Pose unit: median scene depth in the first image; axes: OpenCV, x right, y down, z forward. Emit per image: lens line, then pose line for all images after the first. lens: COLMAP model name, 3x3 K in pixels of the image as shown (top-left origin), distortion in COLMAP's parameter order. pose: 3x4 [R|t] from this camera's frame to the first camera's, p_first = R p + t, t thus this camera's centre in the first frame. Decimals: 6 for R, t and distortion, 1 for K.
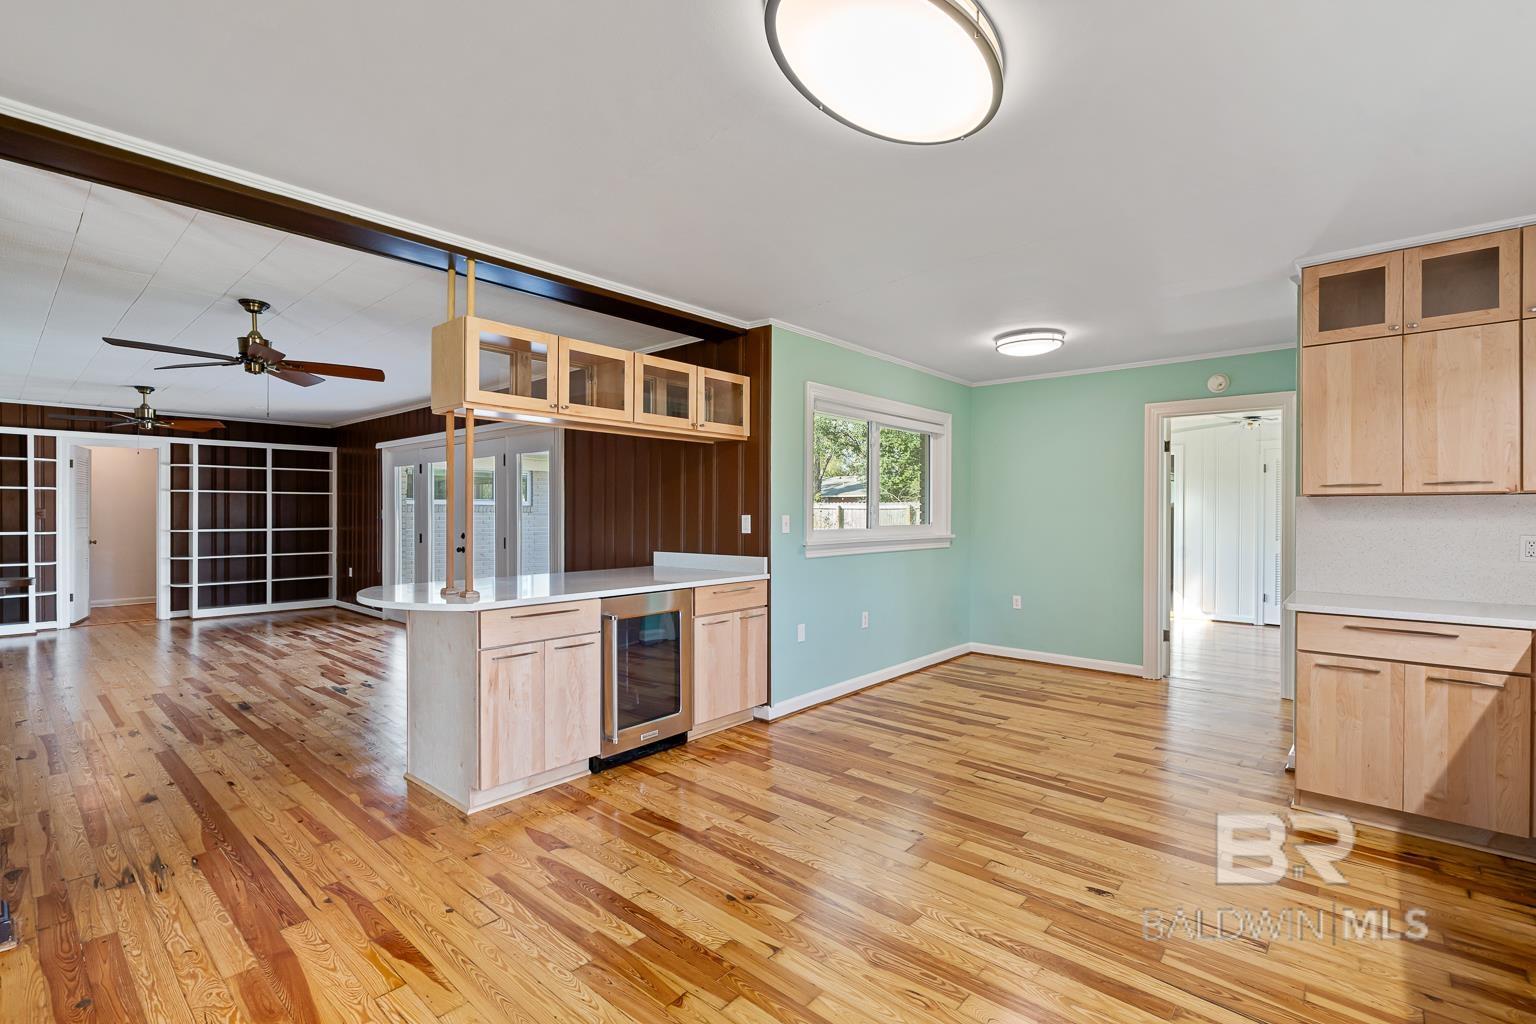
lens RADIAL K [[695.5, 0, 761.0], [0, 695.5, 516.7], [0, 0, 1]] dist [-0.003365, 0.001480]
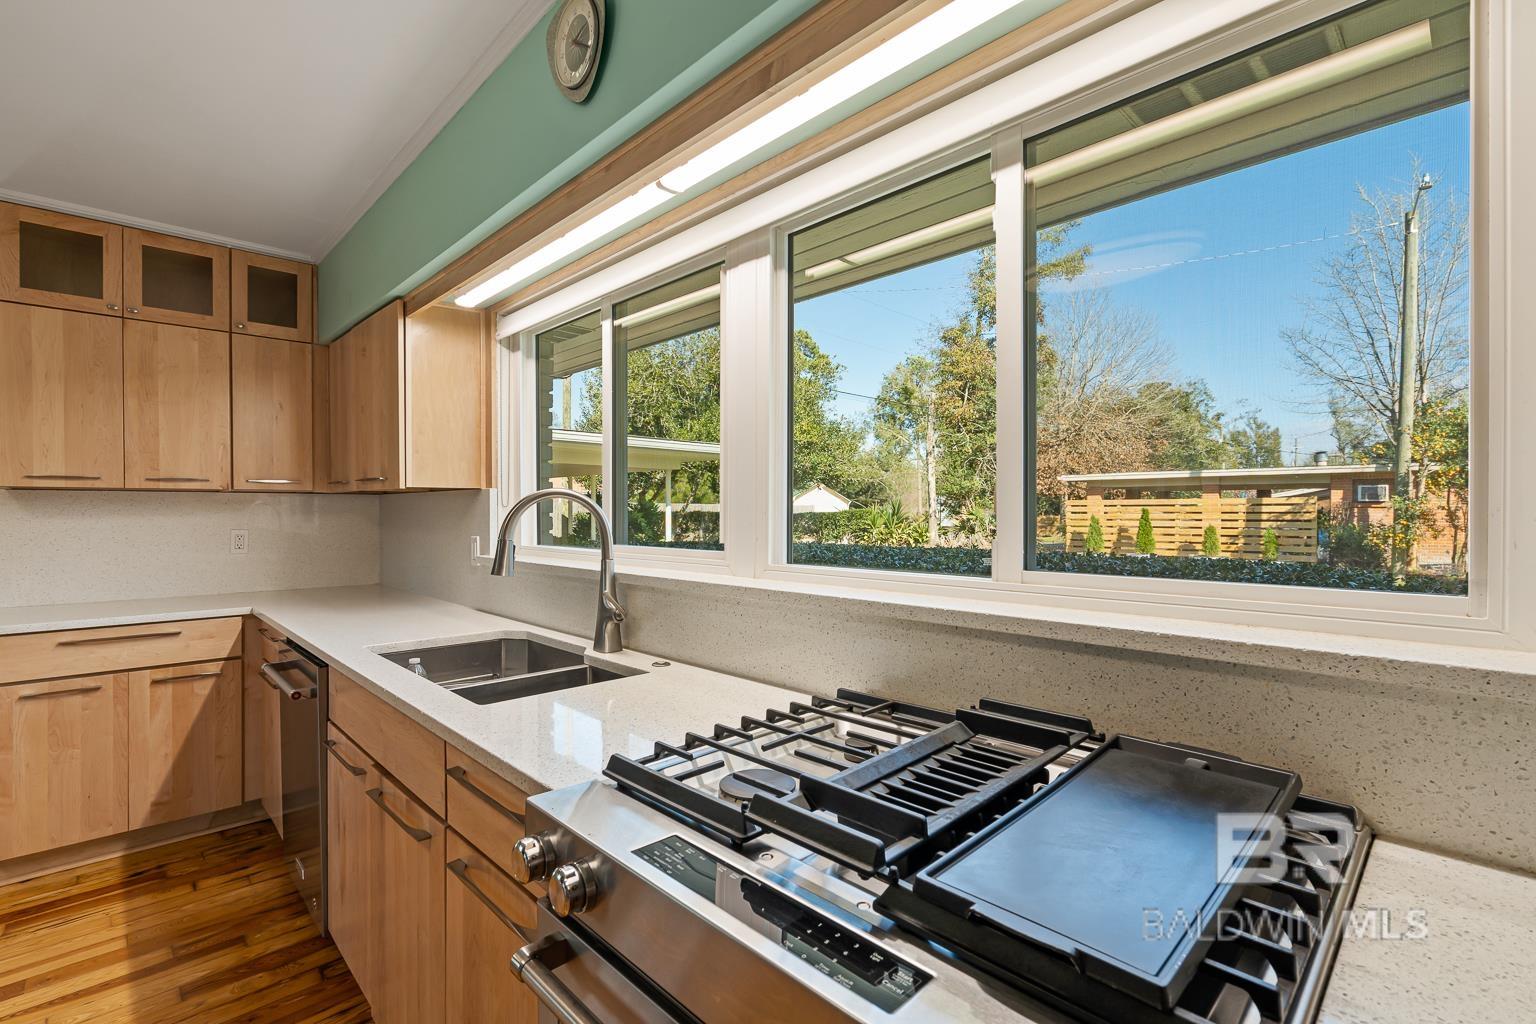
lens RADIAL K [[695.5, 0, 757.0], [0, 695.5, 514.6], [0, 0, 1]] dist [-0.003365, 0.001480]
pose [[0.082282, -0.006902, 0.996585, 0.072213], [0.004047, 0.999970, 0.006591, -0.001477], [-0.996601, 0.003491, 0.082307, 0.084933]]
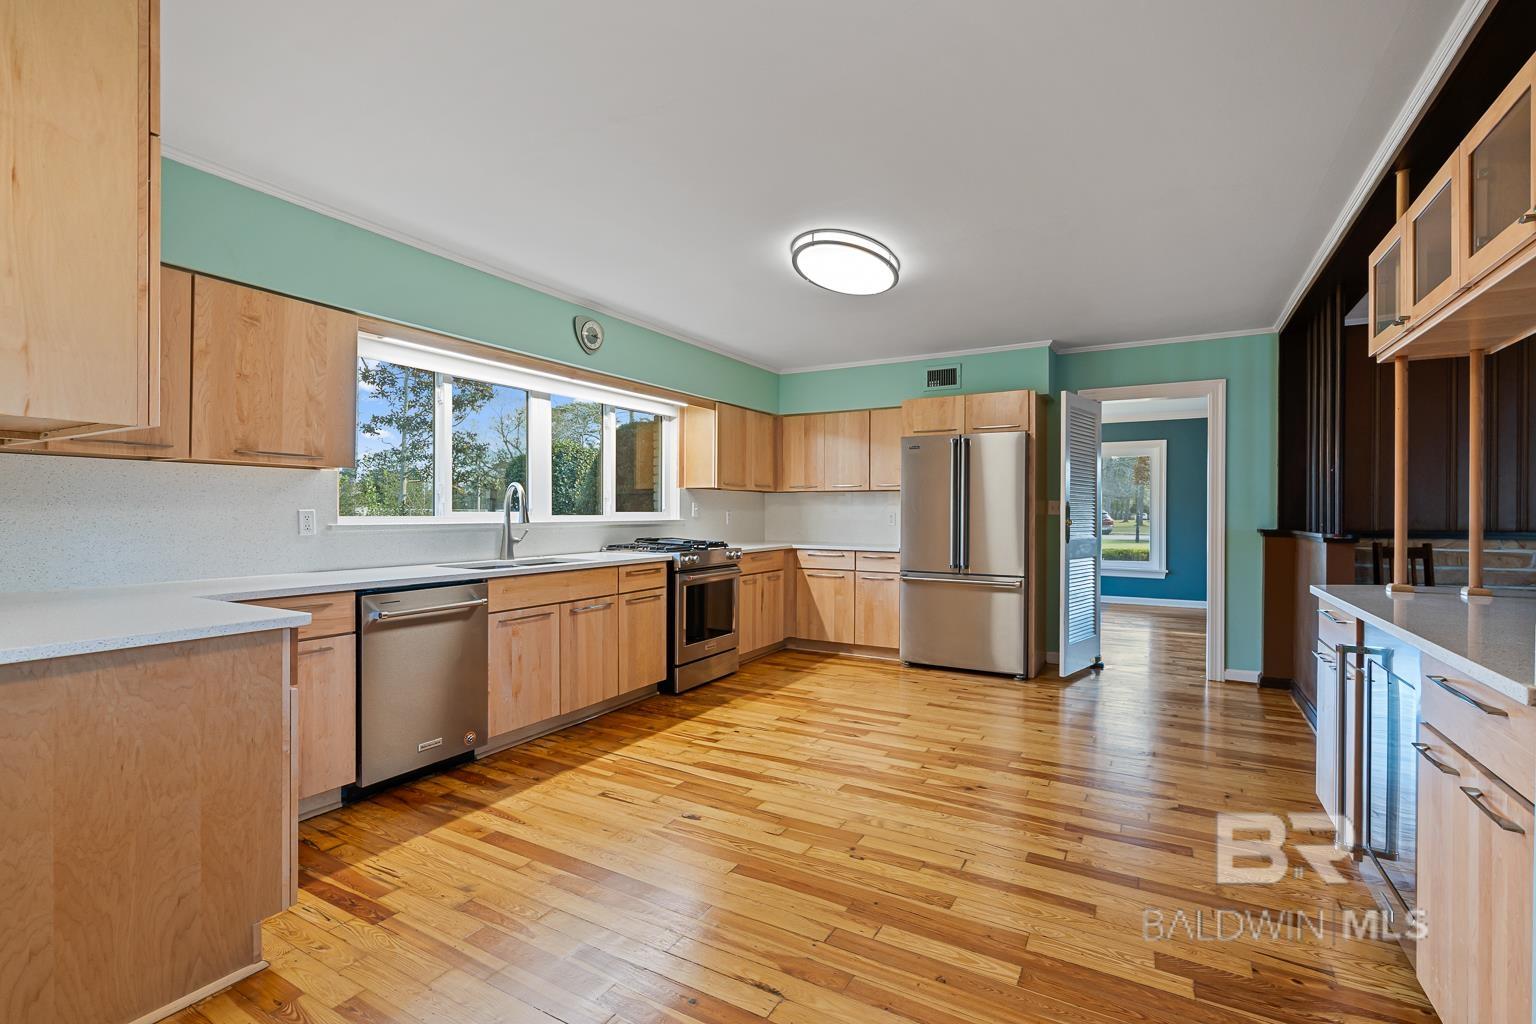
lens RADIAL K [[695.5, 0, 766.0], [0, 695.5, 512.2], [0, 0, 1]] dist [-0.003365, 0.001480]
pose [[-0.978169, -0.005979, -0.207725, 0.528099], [-0.007115, 0.999964, 0.004721, 0.028980], [0.207689, 0.006096, -0.978176, 1.856228]]
